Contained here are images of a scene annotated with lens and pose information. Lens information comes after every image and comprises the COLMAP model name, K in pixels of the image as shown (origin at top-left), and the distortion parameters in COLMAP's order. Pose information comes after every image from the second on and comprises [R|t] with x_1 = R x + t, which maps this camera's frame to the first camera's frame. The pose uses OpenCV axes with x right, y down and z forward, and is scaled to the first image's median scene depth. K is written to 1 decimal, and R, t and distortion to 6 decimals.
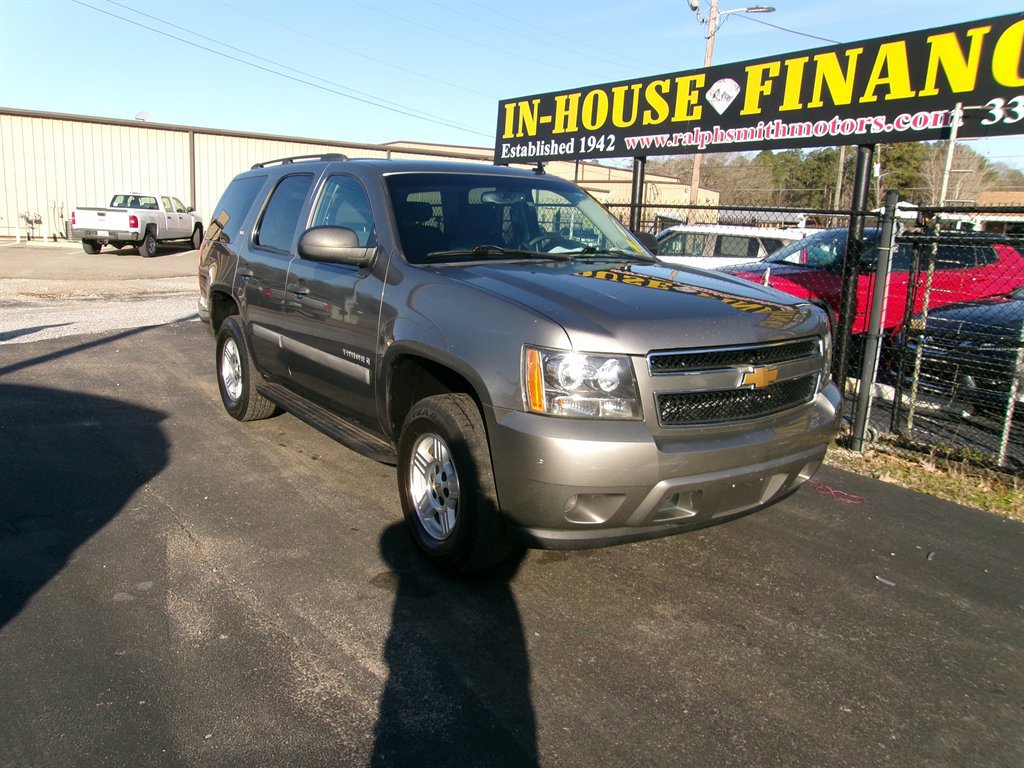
lens RADIAL K [[804.4, 0, 508.3], [0, 804.4, 382.7], [0, 0, 1]] dist [-0.039530, 0.120822]
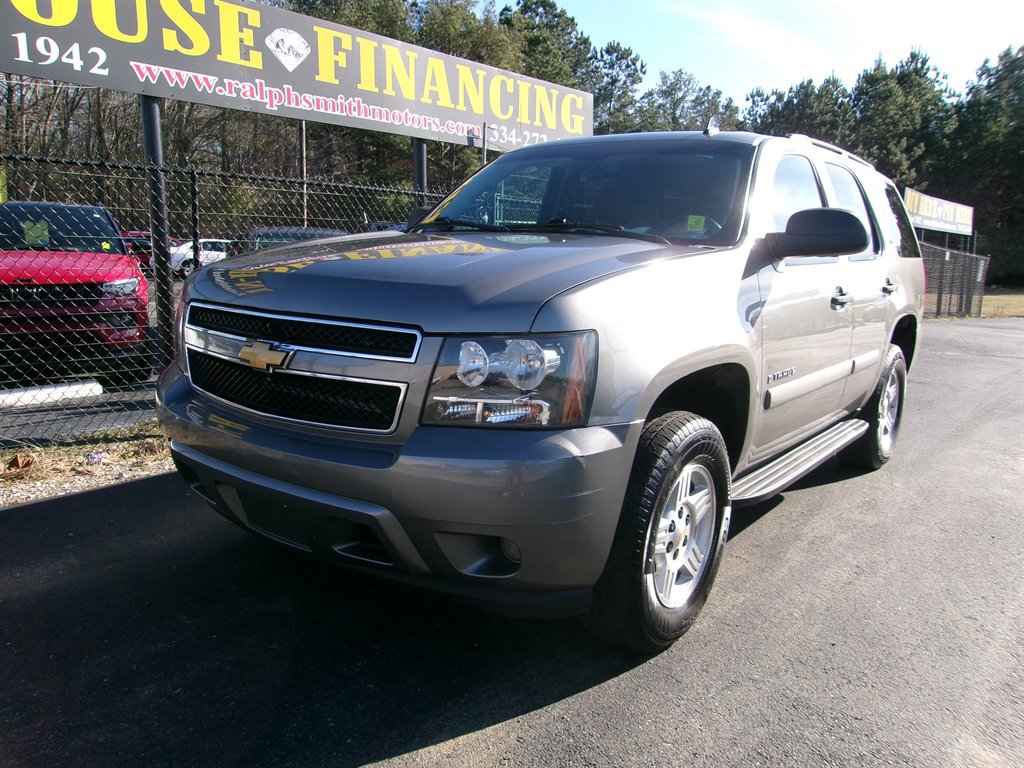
lens RADIAL K [[801.9, 0, 498.7], [0, 801.9, 382.0], [0, 0, 1]] dist [-0.008868, 0.032095]
pose [[-0.218518, -0.209657, 0.953045, -0.637930], [0.160755, 0.955570, 0.247071, -0.196618], [-0.962501, 0.207196, -0.175106, 0.997260]]
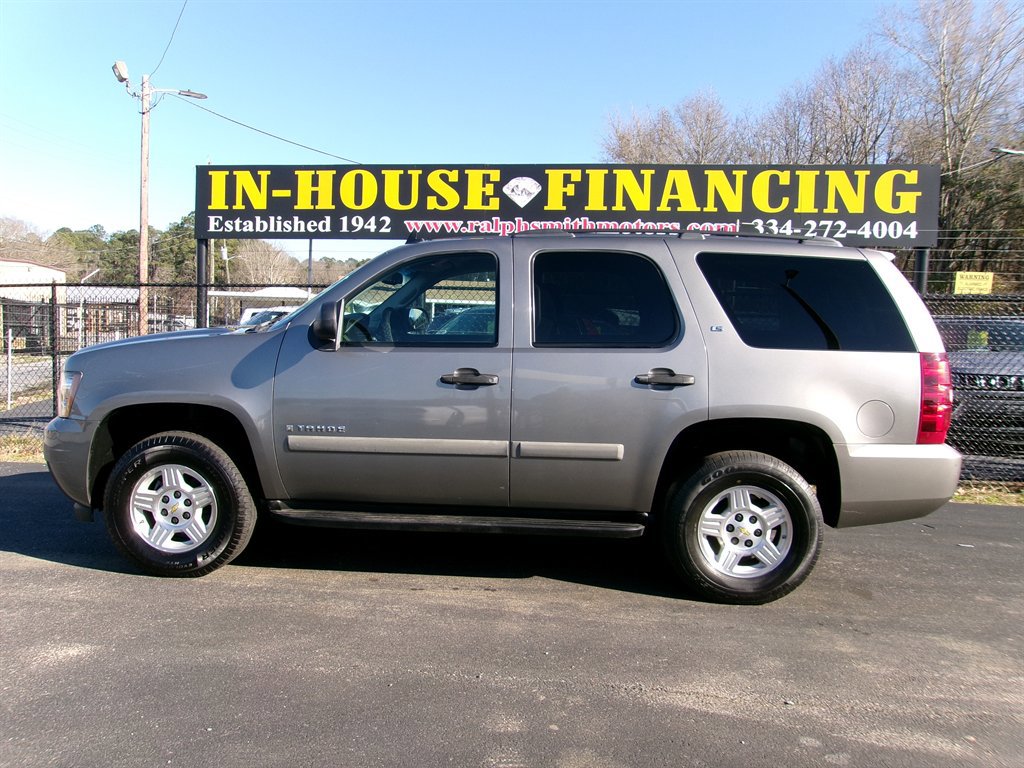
lens RADIAL K [[796.5, 0, 505.1], [0, 796.5, 386.8], [0, 0, 1]] dist [-0.034063, 0.065260]
pose [[0.686065, -0.082823, 0.722811, -0.566607], [0.148168, 0.988584, -0.027359, -0.061358], [-0.712293, 0.125868, 0.690504, 0.283129]]
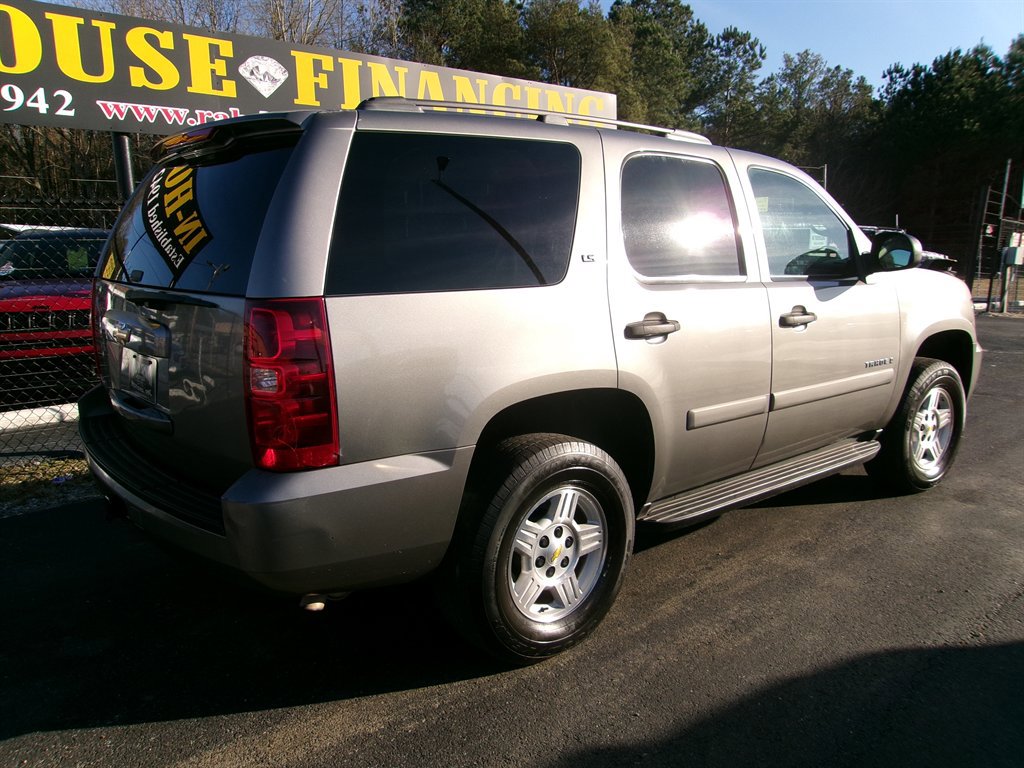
lens RADIAL K [[801.9, 0, 498.7], [0, 801.9, 382.0], [0, 0, 1]] dist [-0.008868, 0.032095]
pose [[-0.064051, -0.210666, 0.975457, -0.636125], [0.206311, 0.953553, 0.219483, -0.182357], [-0.976388, 0.215305, -0.017613, 0.834182]]
